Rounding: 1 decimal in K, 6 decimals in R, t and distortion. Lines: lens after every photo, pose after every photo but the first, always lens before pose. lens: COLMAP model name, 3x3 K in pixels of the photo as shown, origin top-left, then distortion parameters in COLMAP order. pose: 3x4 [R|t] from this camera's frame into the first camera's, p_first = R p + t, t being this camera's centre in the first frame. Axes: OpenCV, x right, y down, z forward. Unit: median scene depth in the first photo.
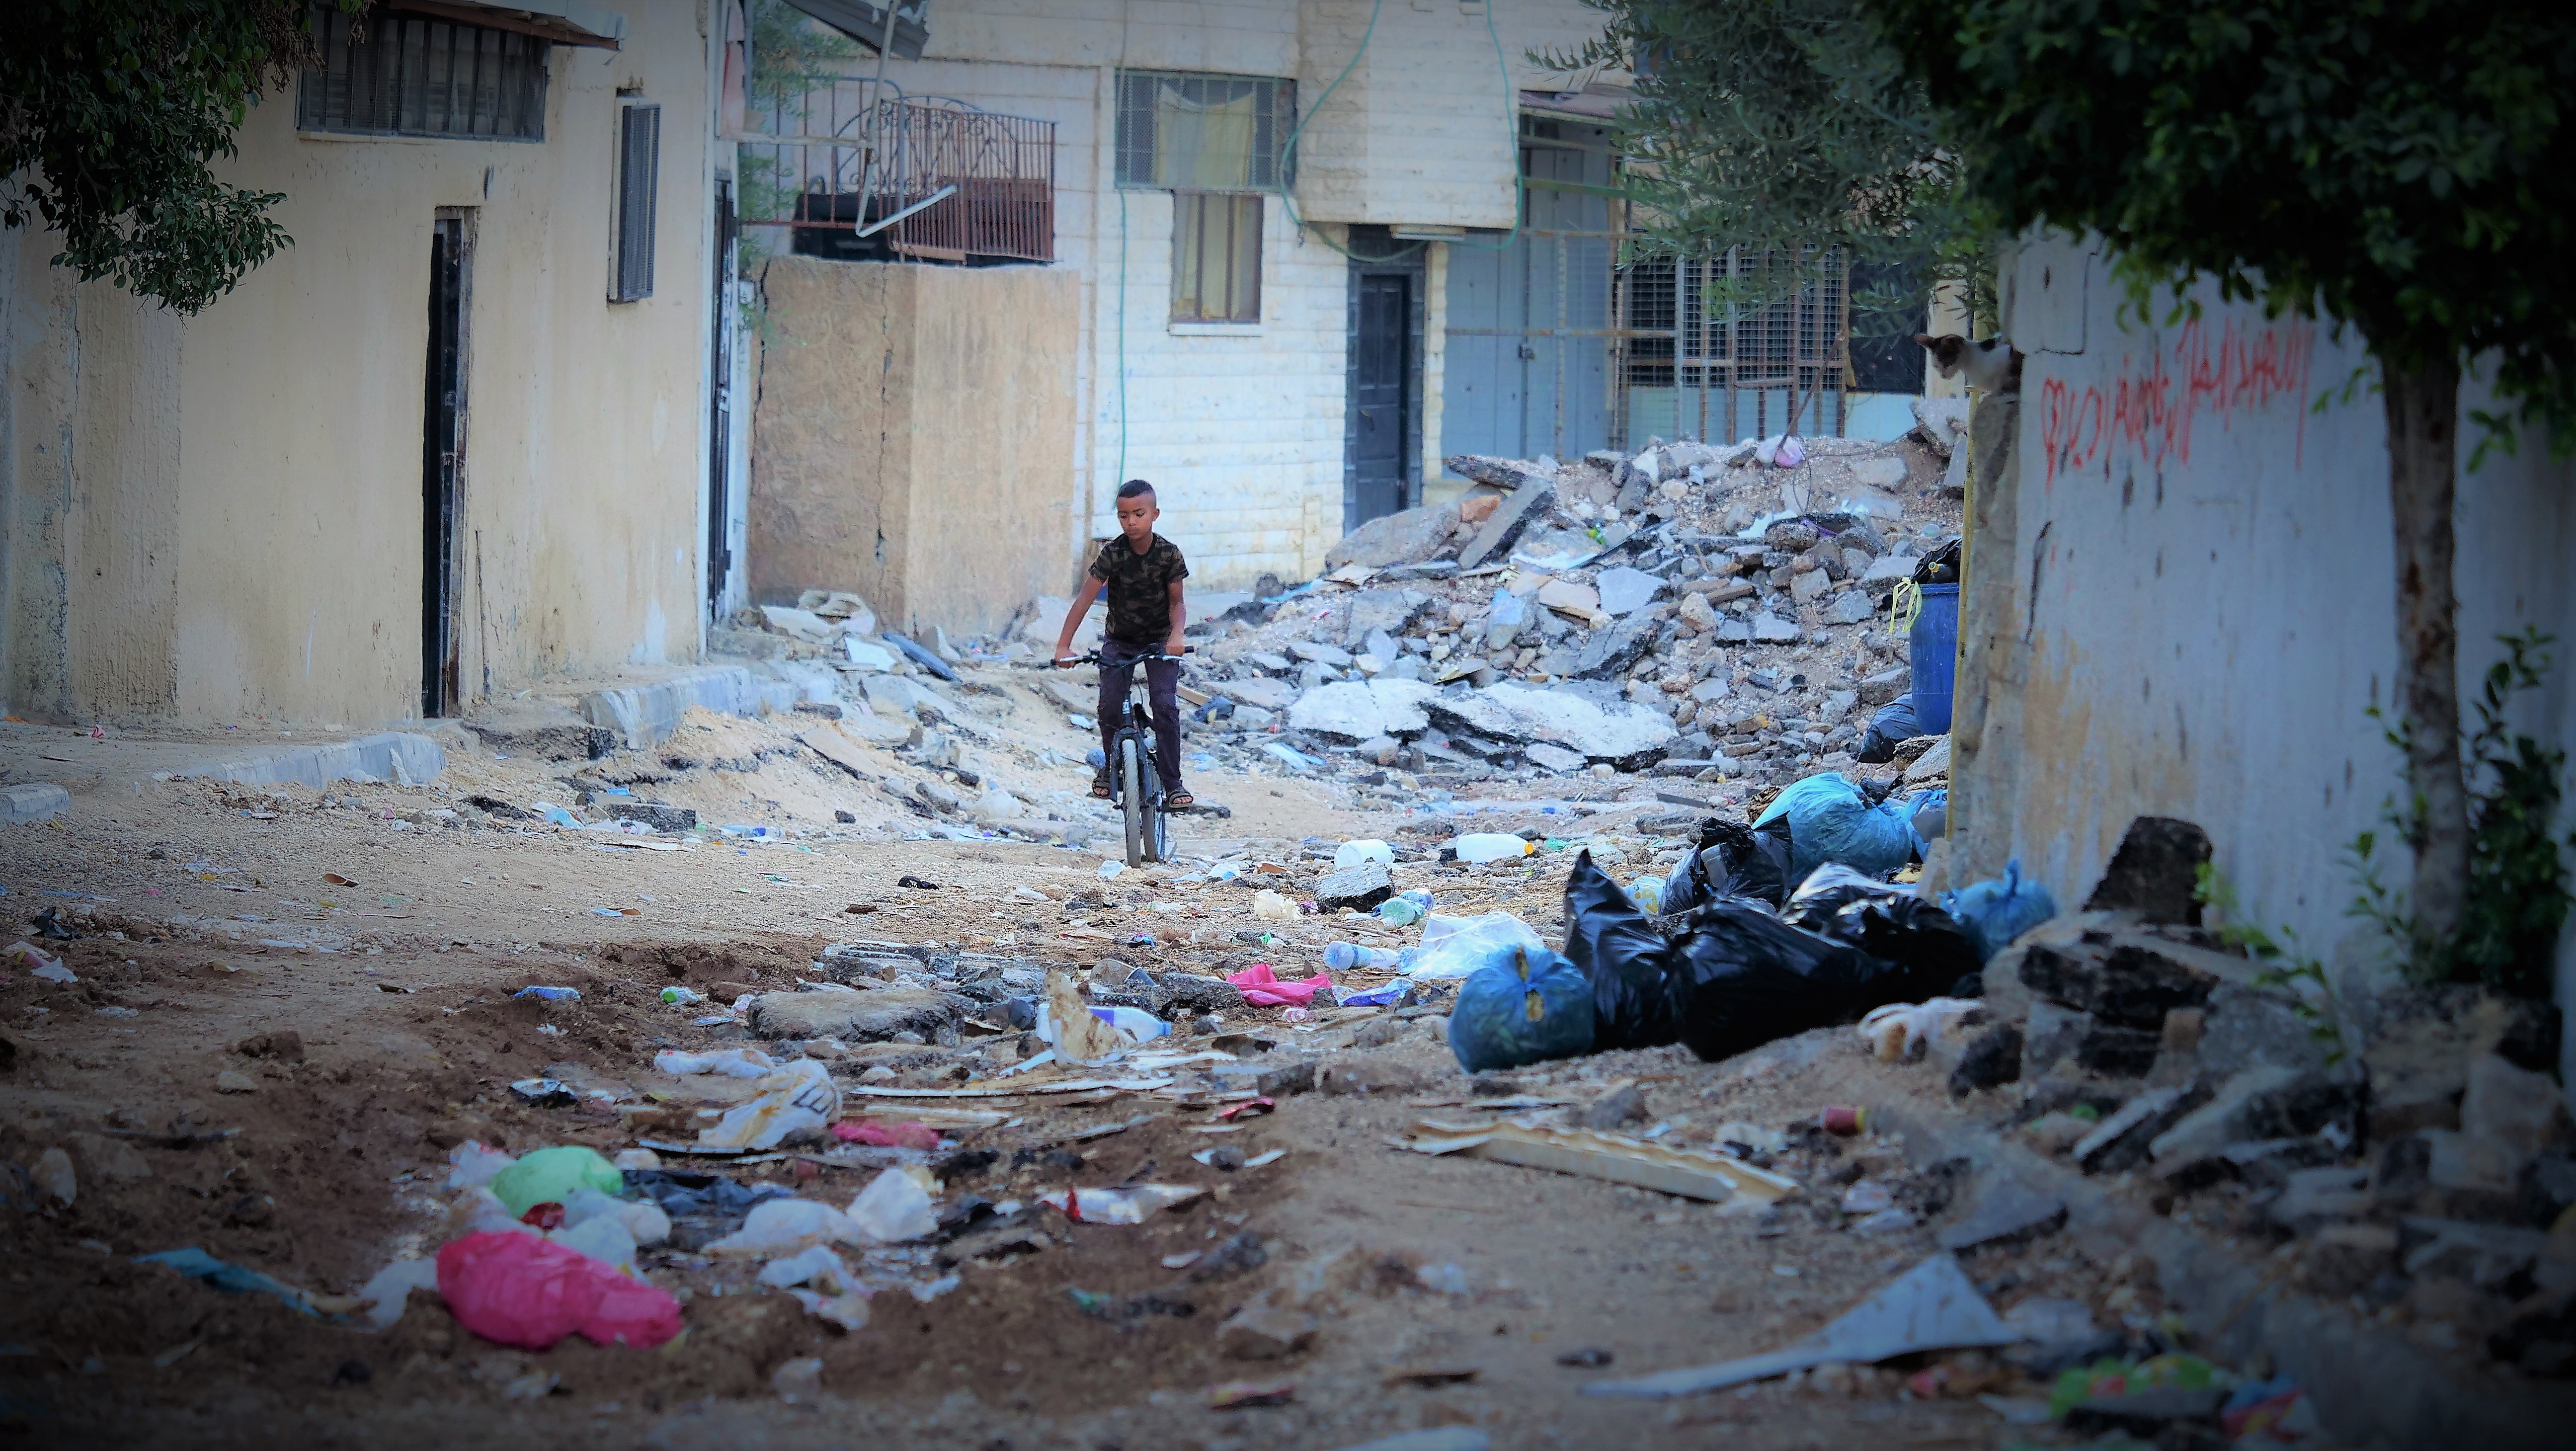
lens RADIAL K [[13528.3, 0, 1288.0], [0, 13528.3, 725.5], [0, 0, 1]] dist [0.021738, -0.216456]
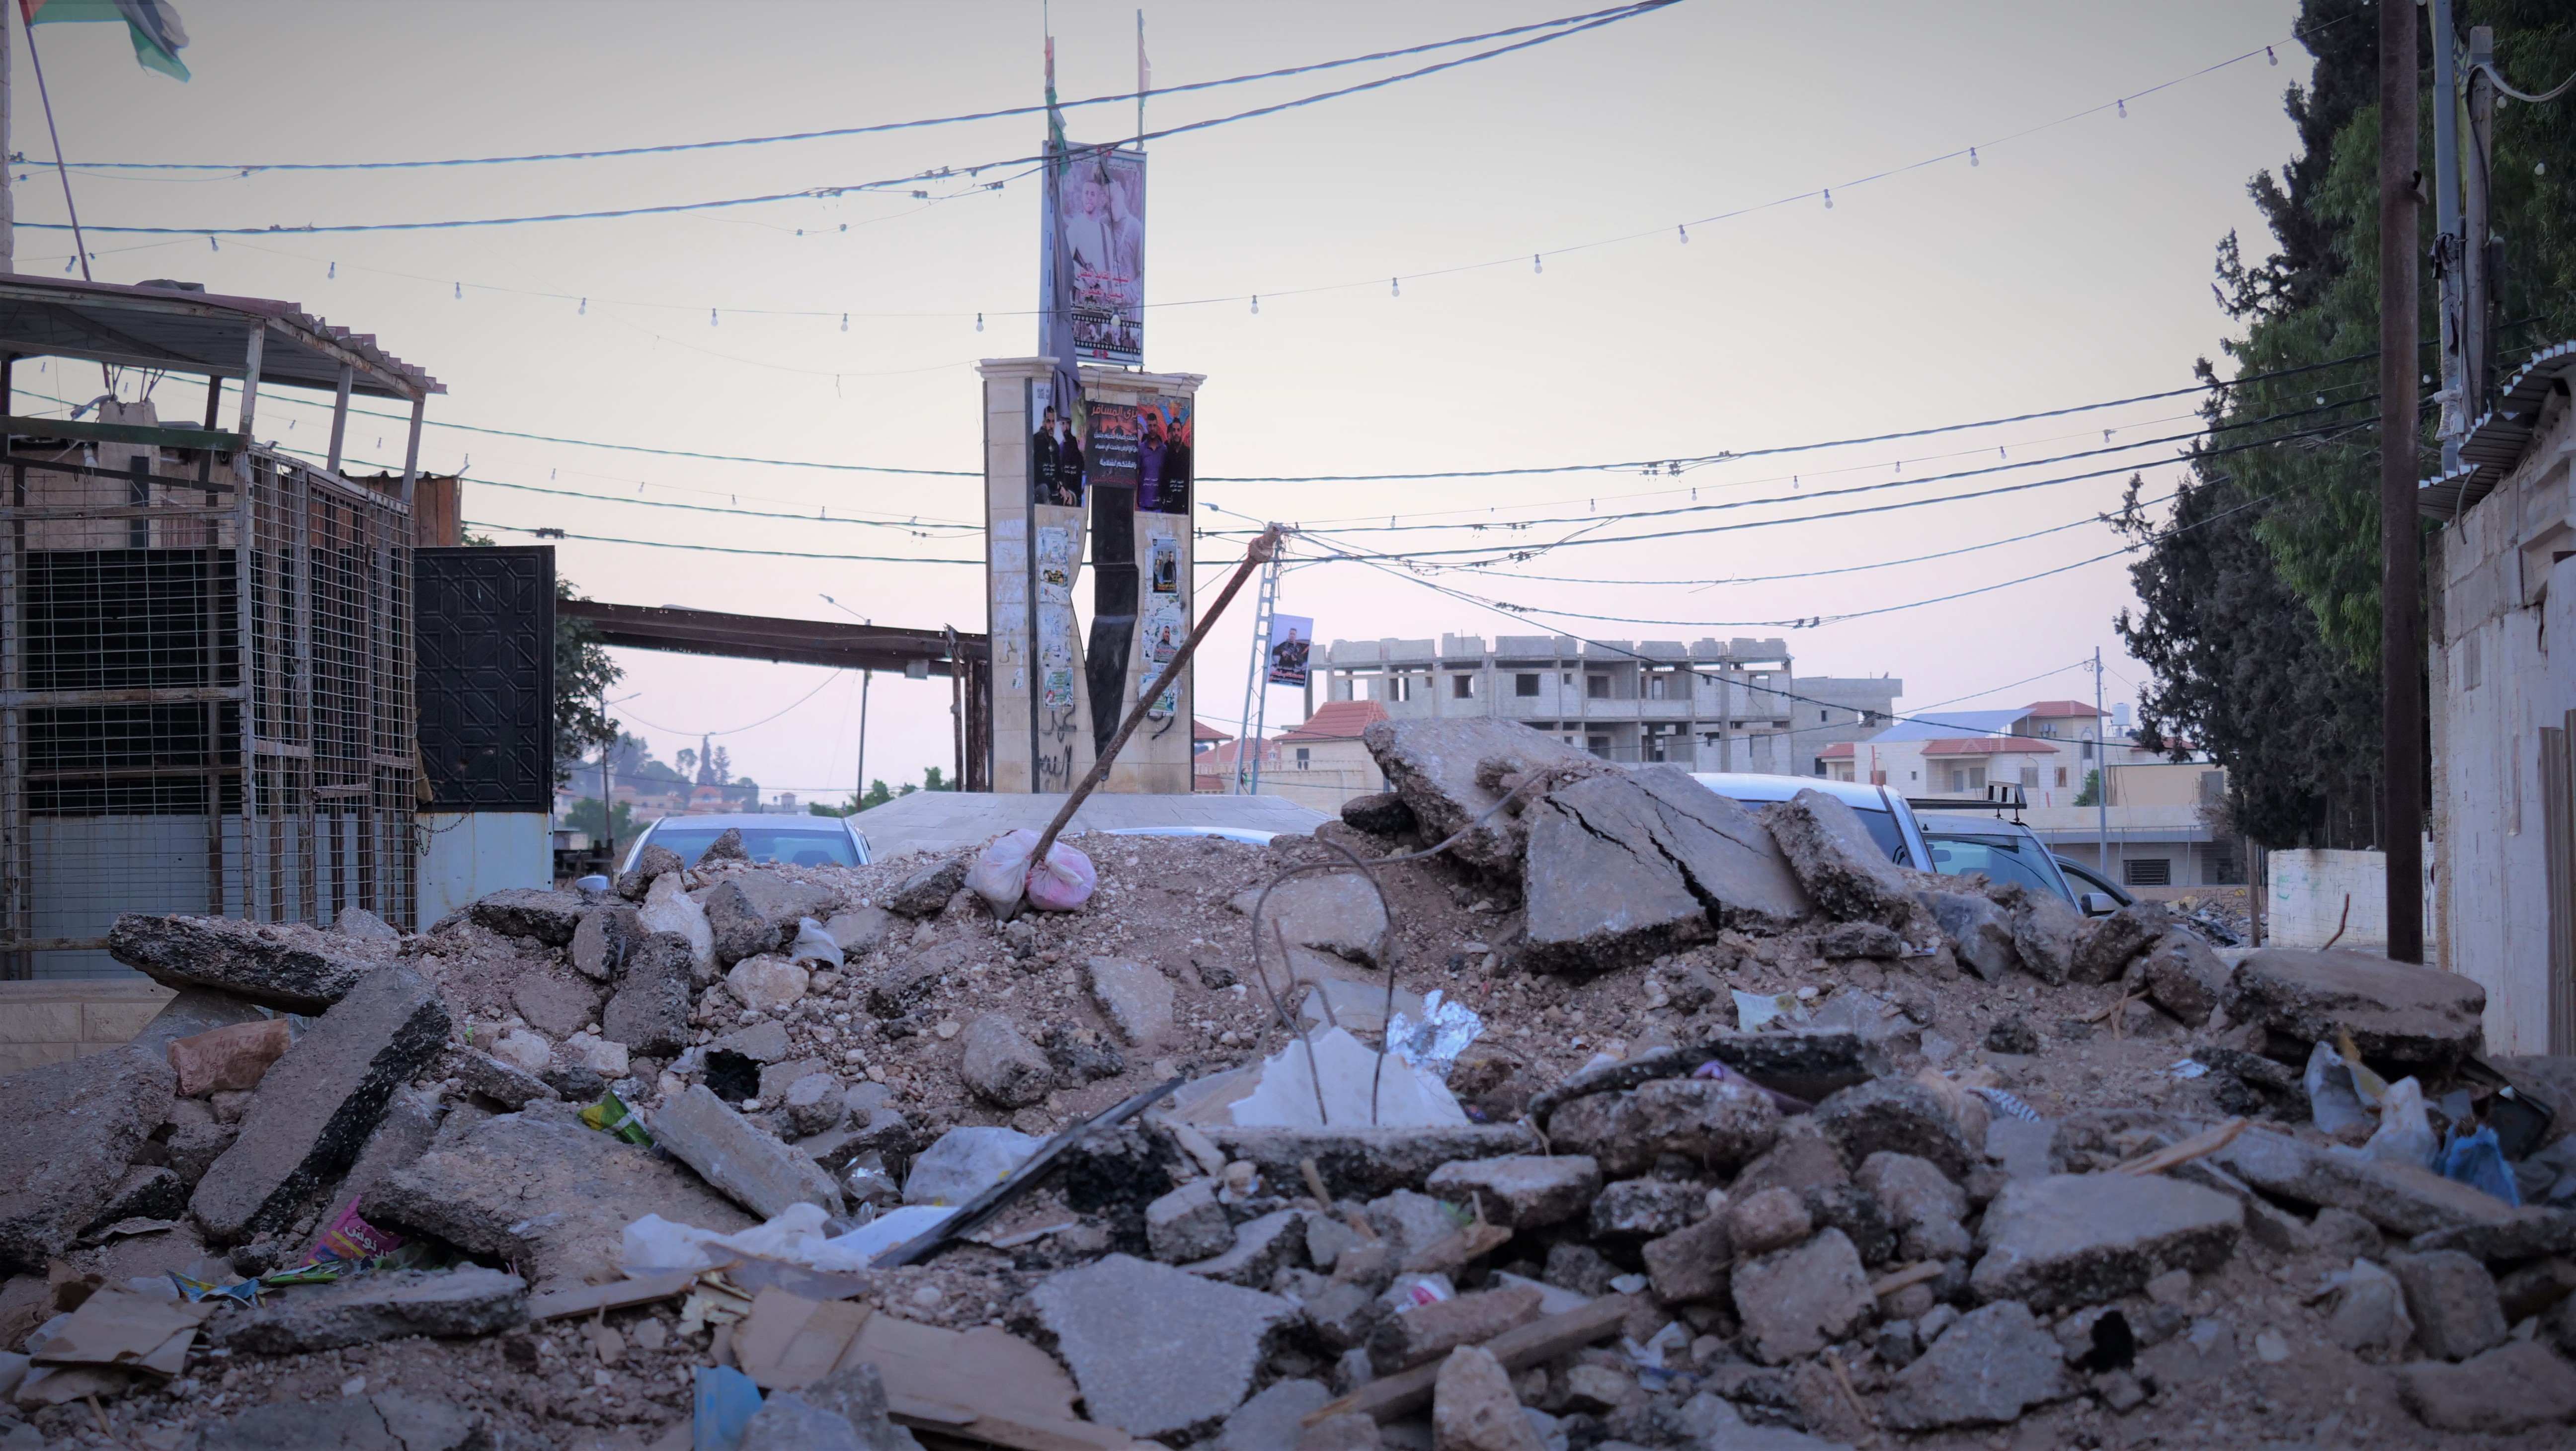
lens RADIAL K [[6036.7, 0, 1288.0], [0, 6036.7, 725.5], [0, 0, 1]] dist [-0.025185, 0.213724]
pose [[0.940505, -0.029984, 0.338454, -0.013983], [0.048786, 0.997694, -0.047184, -0.015996], [-0.336259, 0.060888, 0.939799, 0.838760]]
